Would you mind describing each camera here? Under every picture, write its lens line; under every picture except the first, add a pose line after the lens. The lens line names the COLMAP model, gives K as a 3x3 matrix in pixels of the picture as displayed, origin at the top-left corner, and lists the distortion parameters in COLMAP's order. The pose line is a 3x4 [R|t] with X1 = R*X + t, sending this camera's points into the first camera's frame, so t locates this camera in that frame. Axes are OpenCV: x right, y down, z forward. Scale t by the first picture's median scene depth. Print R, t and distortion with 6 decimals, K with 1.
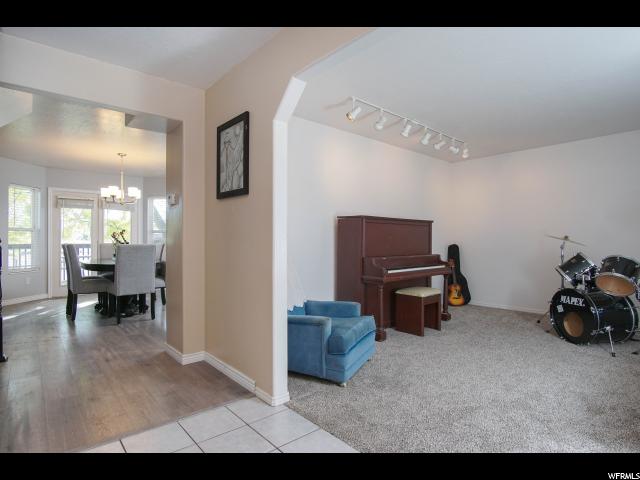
lens RADIAL K [[343.6, 0, 319.7], [0, 343.6, 241.9], [0, 0, 1]] dist [-0.031563, 0.003056]
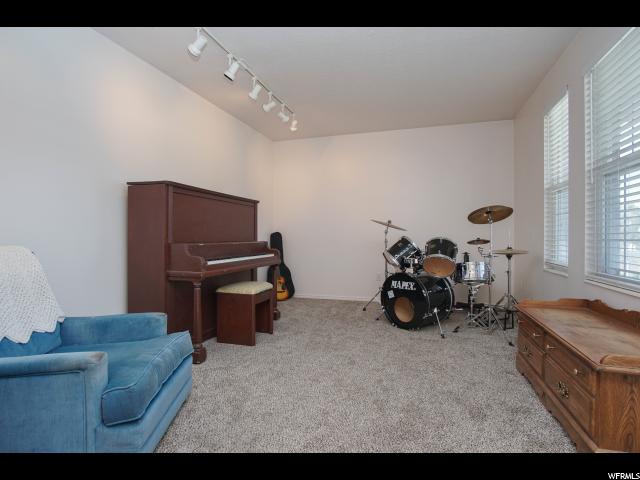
lens RADIAL K [[343.6, 0, 315.2], [0, 343.6, 242.4], [0, 0, 1]] dist [-0.031563, 0.003056]
pose [[0.859162, -0.010353, 0.511599, 0.029963], [0.004134, 0.999903, 0.013293, 0.036767], [-0.511687, -0.009306, 0.859121, 0.282501]]
